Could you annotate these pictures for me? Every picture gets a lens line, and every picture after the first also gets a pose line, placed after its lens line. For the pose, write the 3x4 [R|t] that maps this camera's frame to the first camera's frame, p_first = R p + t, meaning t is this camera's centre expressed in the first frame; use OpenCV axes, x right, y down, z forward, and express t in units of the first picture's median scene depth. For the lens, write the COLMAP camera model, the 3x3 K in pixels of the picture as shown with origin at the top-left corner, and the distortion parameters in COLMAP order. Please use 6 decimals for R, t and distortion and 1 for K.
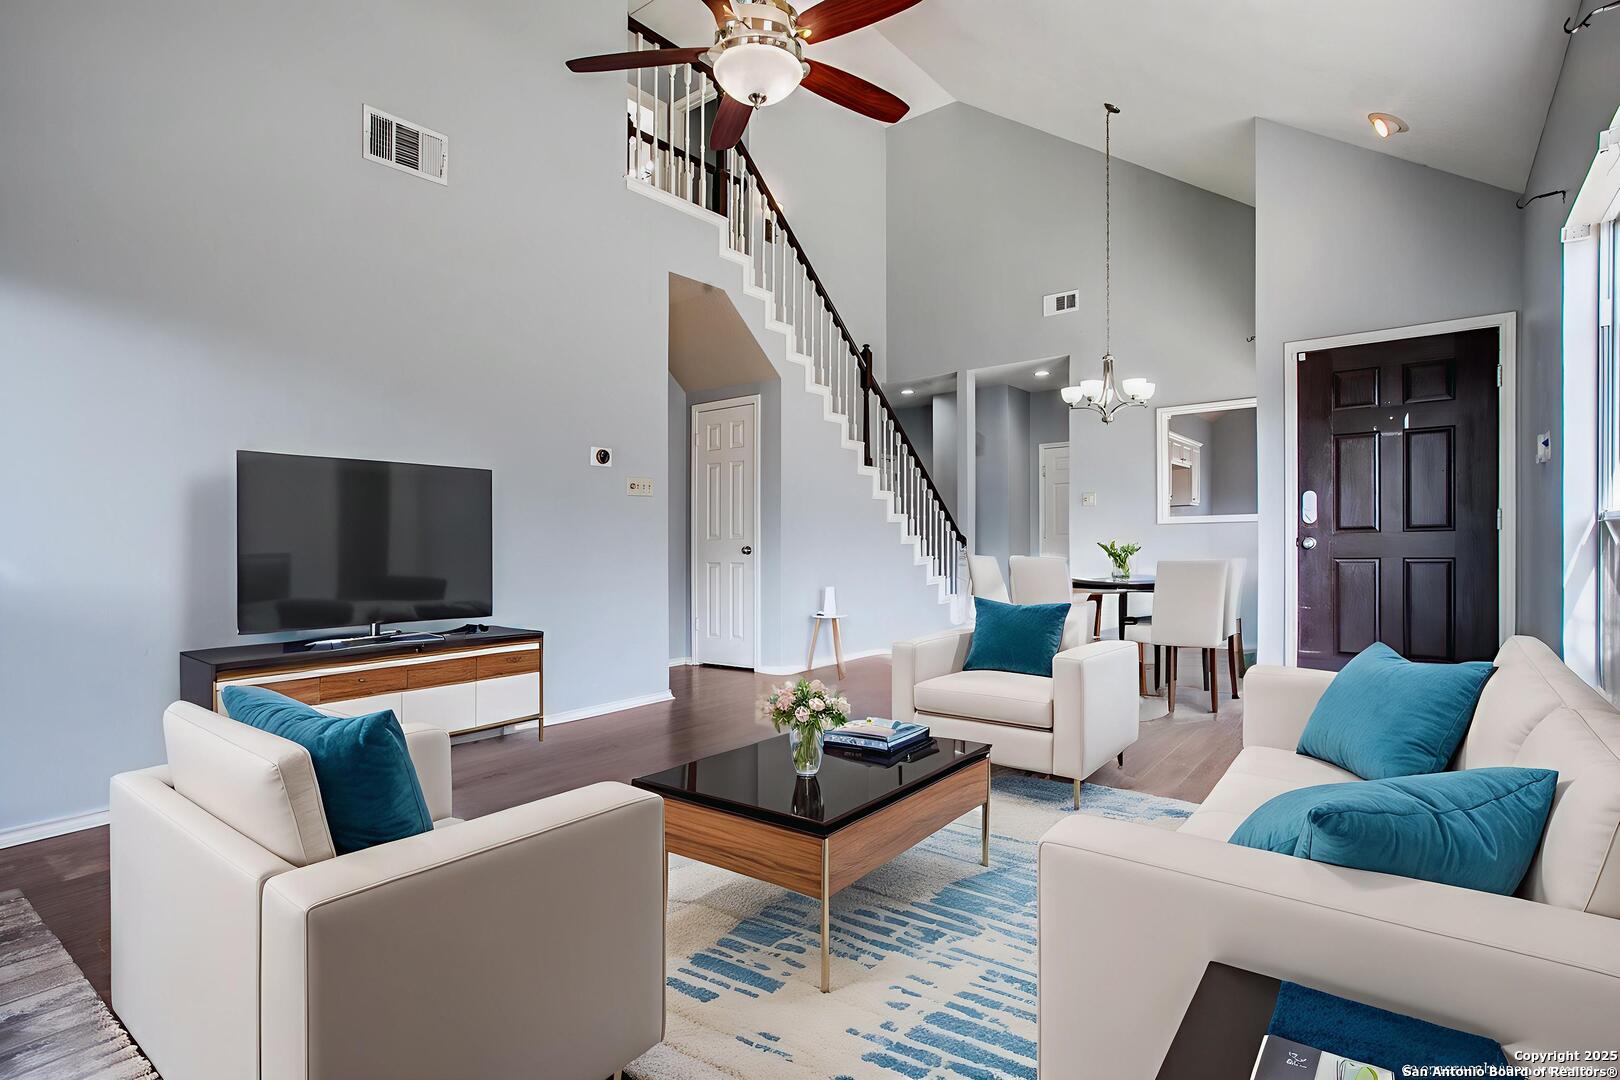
lens RADIAL K [[806.3, 0, 810.0], [0, 806.3, 540.0], [0, 0, 1]] dist [-0.000002, 0.000658]
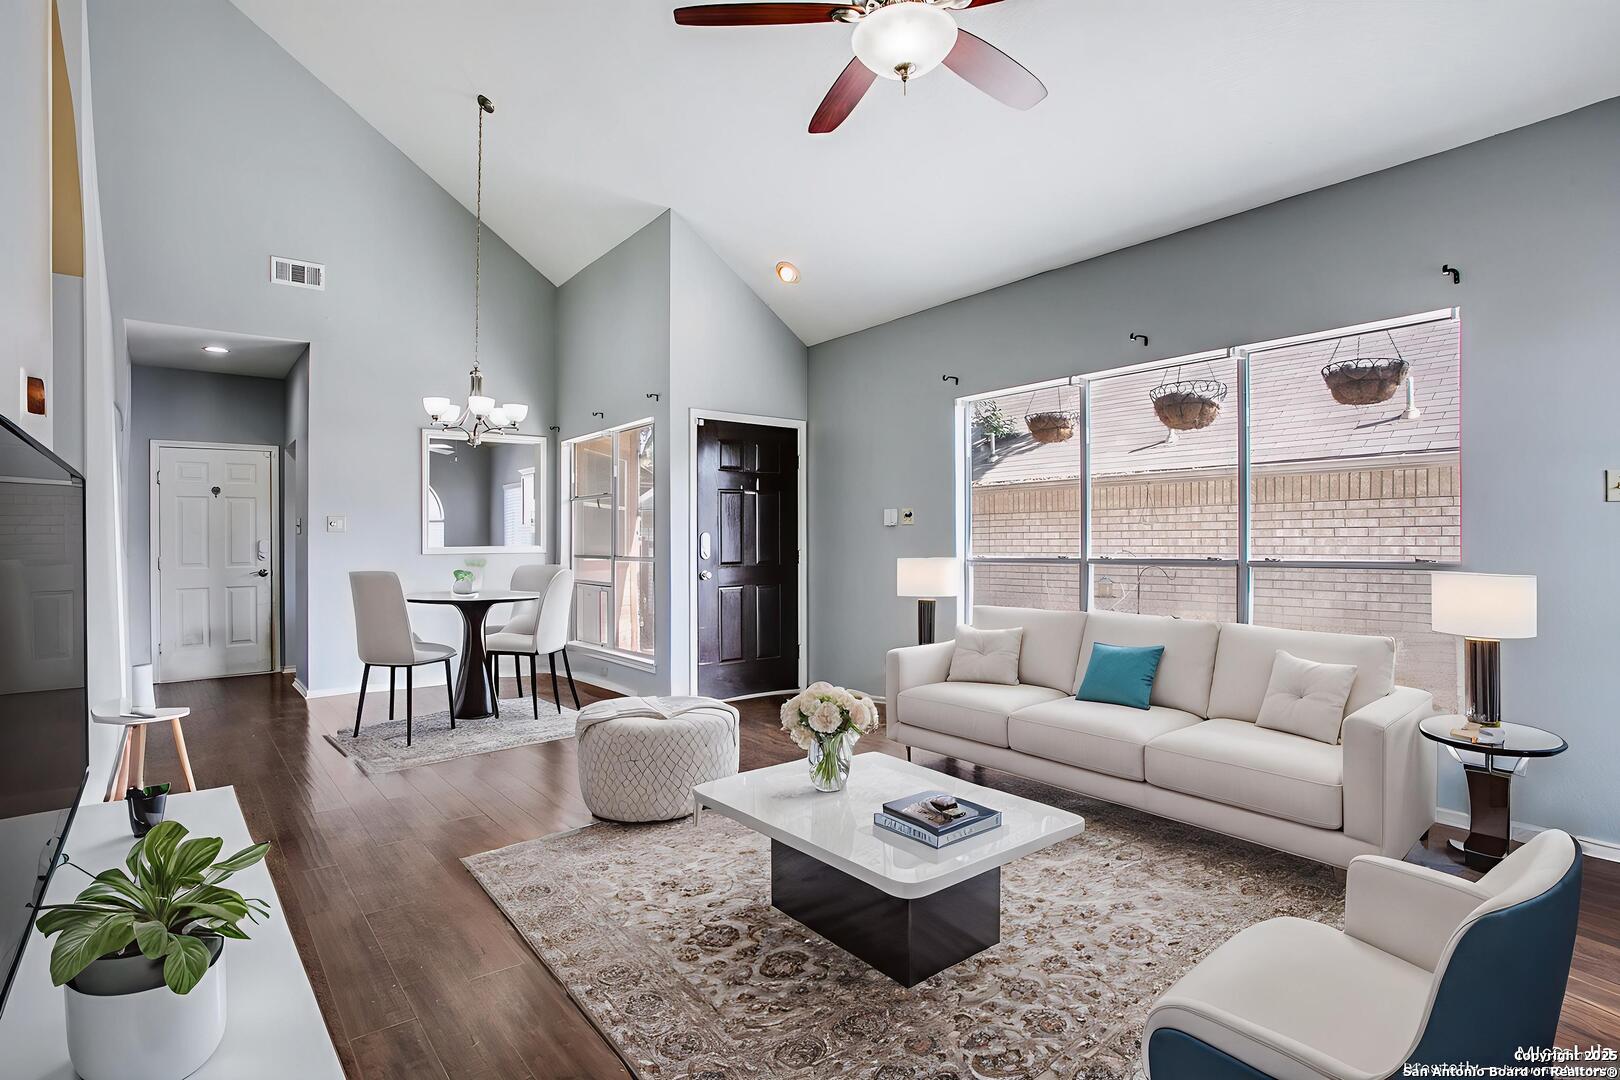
lens RADIAL K [[806.3, 0, 810.0], [0, 806.3, 540.0], [0, 0, 1]] dist [-0.000002, 0.000658]
pose [[0.252561, 0.020177, 0.967371, -0.461524], [0.007039, 0.999718, -0.022690, -0.017091], [-0.967555, 0.012540, 0.252348, 0.466055]]
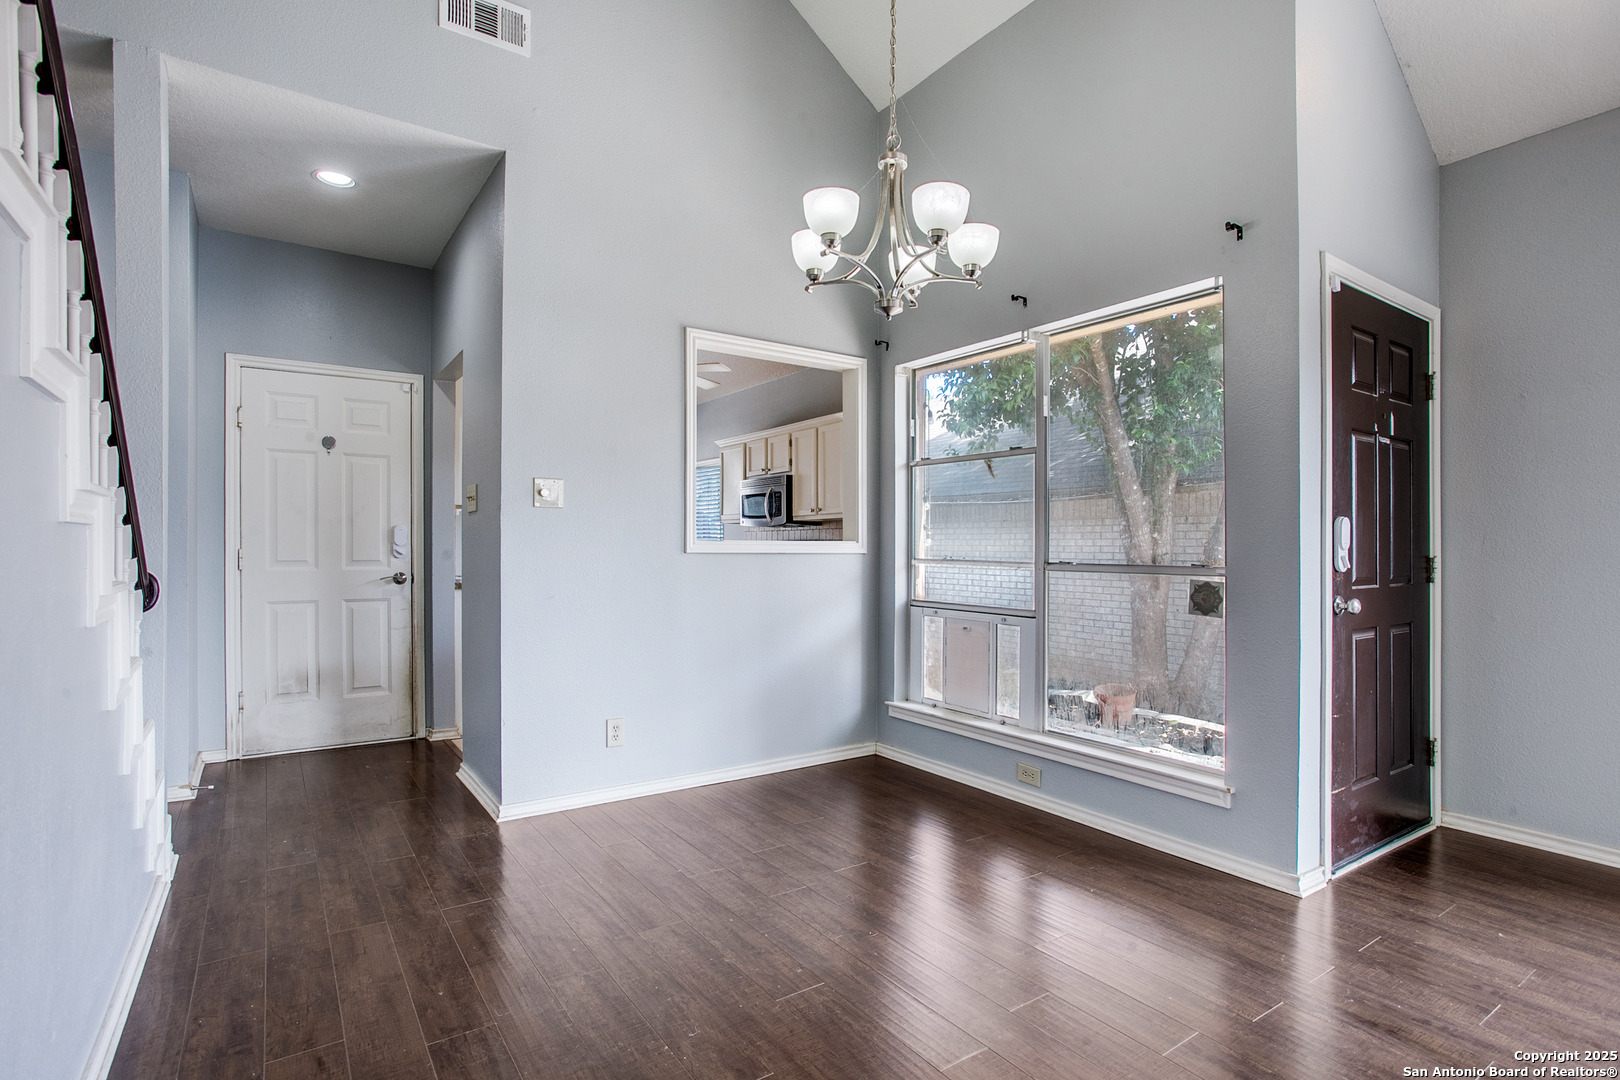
lens RADIAL K [[784.8, 0, 812.5], [0, 784.8, 566.4], [0, 0, 1]] dist [-0.002977, -0.000276]
pose [[0.310805, 0.004071, 0.950465, -0.029693], [-0.013035, 0.999915, -0.000021, -0.016917], [-0.950384, -0.012383, 0.310832, 1.029046]]
